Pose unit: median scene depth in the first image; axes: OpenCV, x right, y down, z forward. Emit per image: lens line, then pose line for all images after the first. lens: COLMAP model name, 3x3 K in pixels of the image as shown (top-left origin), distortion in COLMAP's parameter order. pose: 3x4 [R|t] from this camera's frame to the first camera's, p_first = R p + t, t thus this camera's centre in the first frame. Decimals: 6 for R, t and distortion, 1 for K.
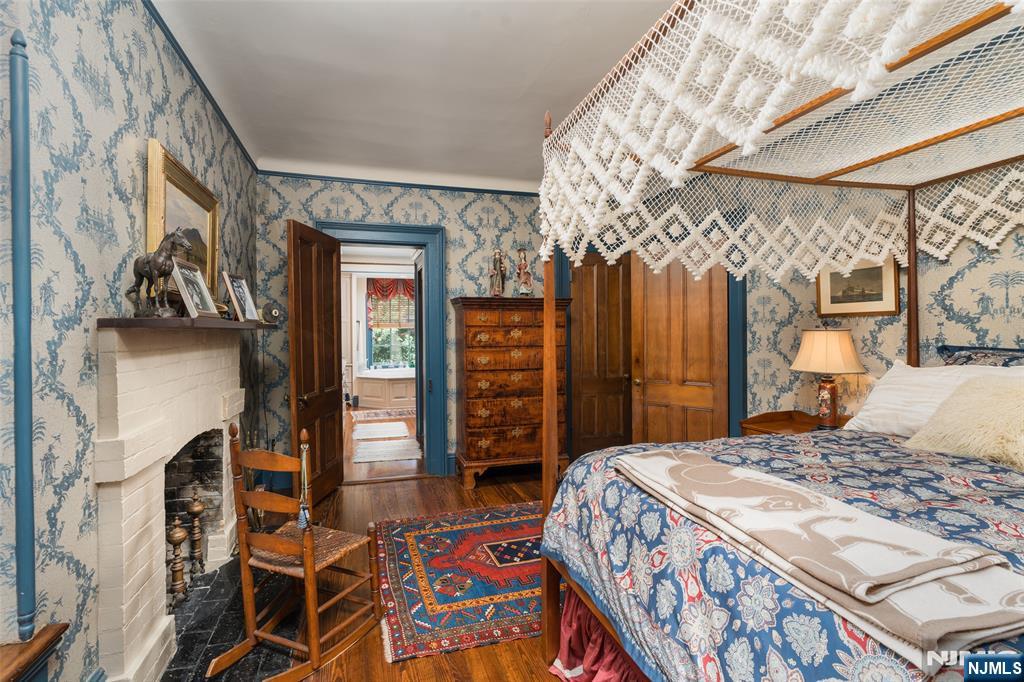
lens RADIAL K [[488.7, 0, 507.2], [0, 488.7, 336.1], [0, 0, 1]] dist [0.000811, 0.000237]
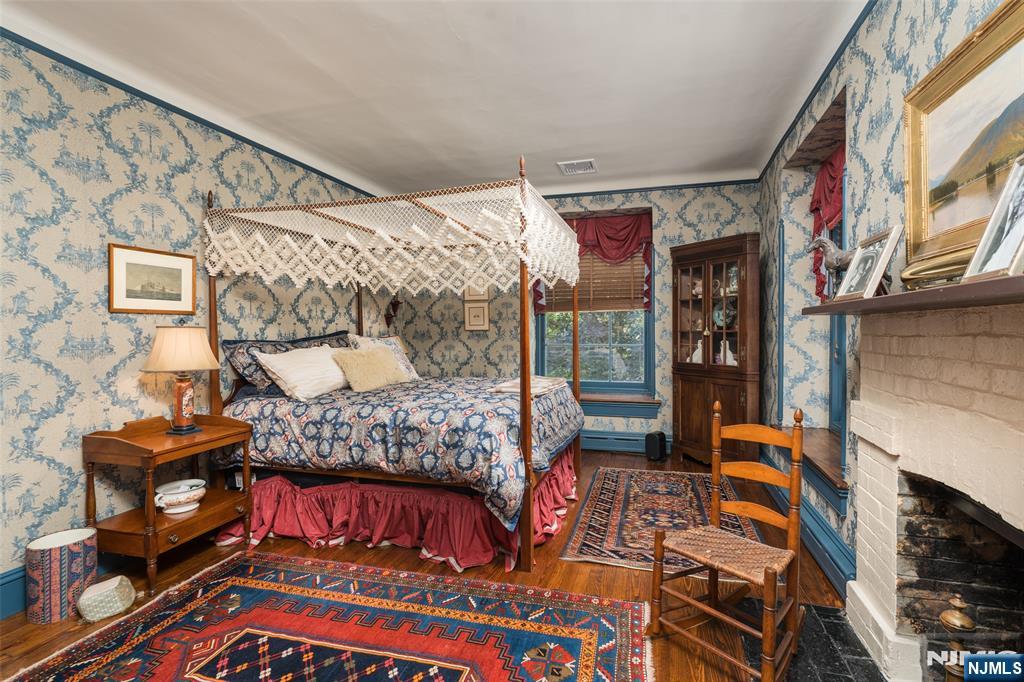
lens RADIAL K [[488.7, 0, 508.8], [0, 488.7, 334.8], [0, 0, 1]] dist [0.000811, 0.000237]
pose [[-0.829730, 0.004853, 0.558144, -0.429293], [0.015299, 0.999784, 0.014051, -0.001878], [-0.557956, 0.020198, -0.829625, 1.471754]]
